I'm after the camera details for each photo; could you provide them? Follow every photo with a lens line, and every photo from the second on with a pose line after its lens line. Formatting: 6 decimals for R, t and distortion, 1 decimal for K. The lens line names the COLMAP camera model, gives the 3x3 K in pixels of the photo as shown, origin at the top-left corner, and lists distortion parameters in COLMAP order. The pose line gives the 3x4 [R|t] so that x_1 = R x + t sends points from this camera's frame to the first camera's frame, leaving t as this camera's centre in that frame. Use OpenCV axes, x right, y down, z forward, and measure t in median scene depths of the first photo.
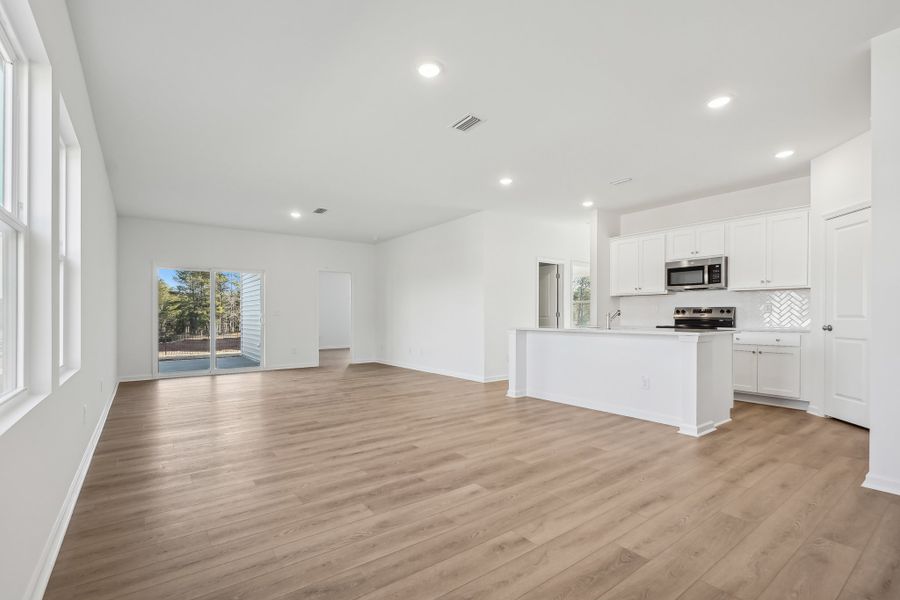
lens RADIAL K [[405.8, 0, 449.2], [0, 405.8, 314.8], [0, 0, 1]] dist [-0.000319, -0.000248]
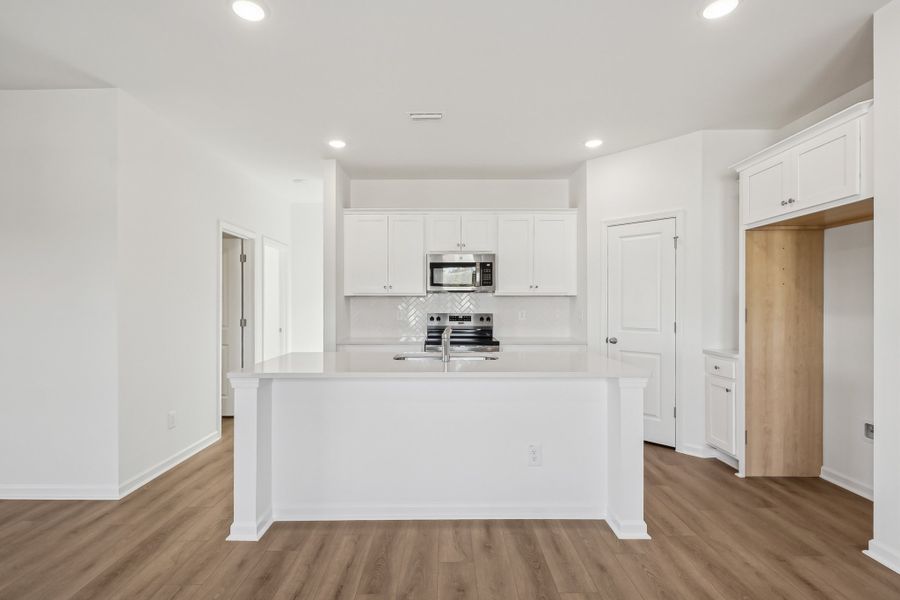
lens RADIAL K [[423.9, 0, 446.4], [0, 423.9, 301.3], [0, 0, 1]] dist [0.002122, -0.000105]
pose [[0.608419, 0.004328, 0.793604, -0.069423], [-0.001368, 0.999989, -0.004405, -0.042517], [-0.793615, 0.001595, 0.608418, 0.549163]]
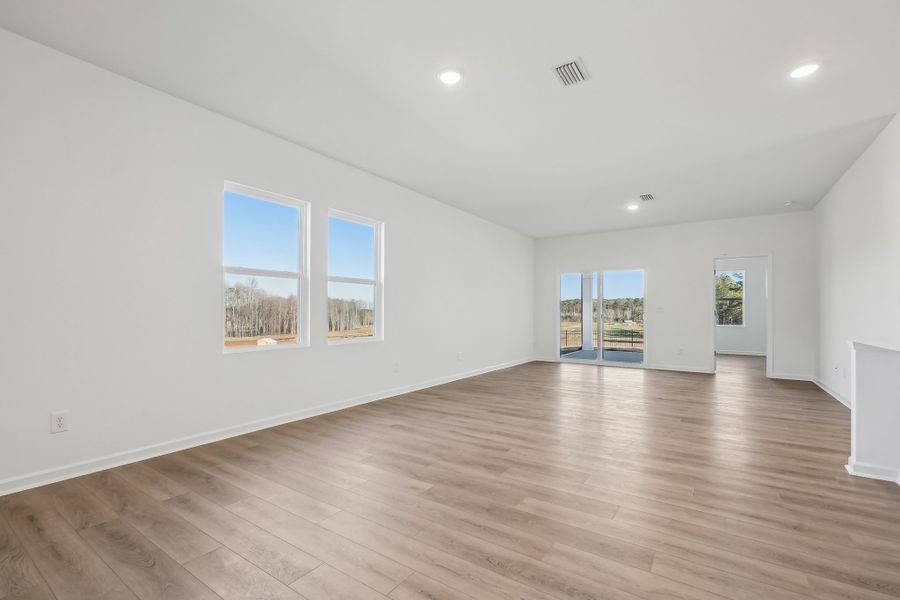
lens RADIAL K [[405.8, 0, 449.2], [0, 405.8, 314.8], [0, 0, 1]] dist [-0.000319, -0.000248]
pose [[0.322848, 0.008989, -0.946408, 0.465952], [-0.000937, 0.999957, 0.009178, -0.002043], [0.946450, -0.002076, 0.322843, 0.336499]]
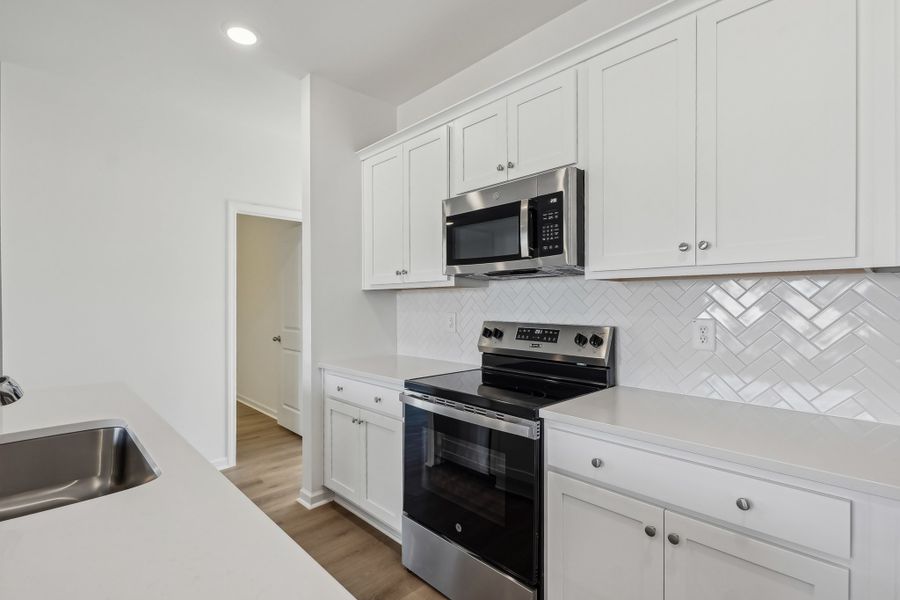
lens RADIAL K [[423.9, 0, 446.4], [0, 423.9, 301.3], [0, 0, 1]] dist [0.002122, -0.000105]
pose [[0.993578, -0.004657, 0.113054, 0.542986], [0.004611, 0.999989, 0.000667, -0.042833], [-0.113056, -0.000141, 0.993589, 0.686759]]
